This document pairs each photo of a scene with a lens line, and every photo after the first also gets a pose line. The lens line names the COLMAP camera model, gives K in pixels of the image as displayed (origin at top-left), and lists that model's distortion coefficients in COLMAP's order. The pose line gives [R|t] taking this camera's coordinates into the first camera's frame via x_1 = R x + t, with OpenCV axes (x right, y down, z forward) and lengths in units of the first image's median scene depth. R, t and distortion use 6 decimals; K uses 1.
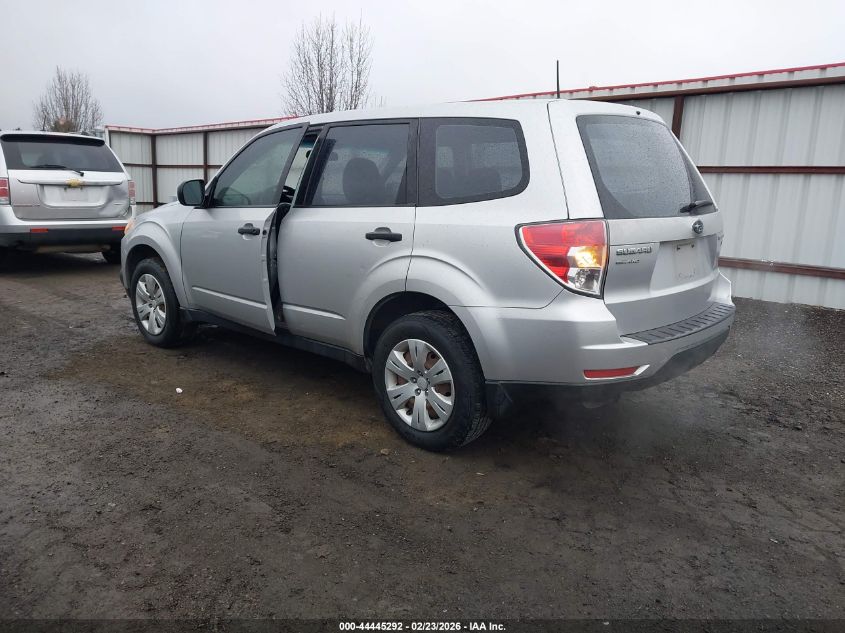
lens RADIAL K [[697.6, 0, 422.5], [0, 697.6, 316.5], [0, 0, 1]] dist [-0.025799, 0.014465]
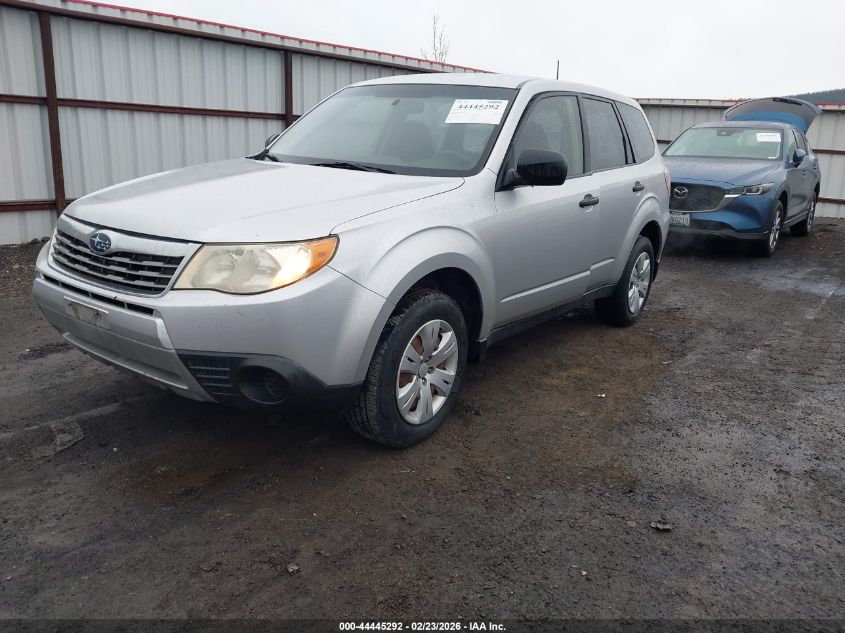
lens RADIAL K [[721.4, 0, 422.5], [0, 721.4, 316.5], [0, 0, 1]] dist [0.006657, 0.004069]
pose [[-0.163404, -0.266386, 0.949914, -1.087628], [0.144048, 0.946095, 0.290094, -0.270255], [-0.975986, 0.184236, -0.116223, 1.232620]]
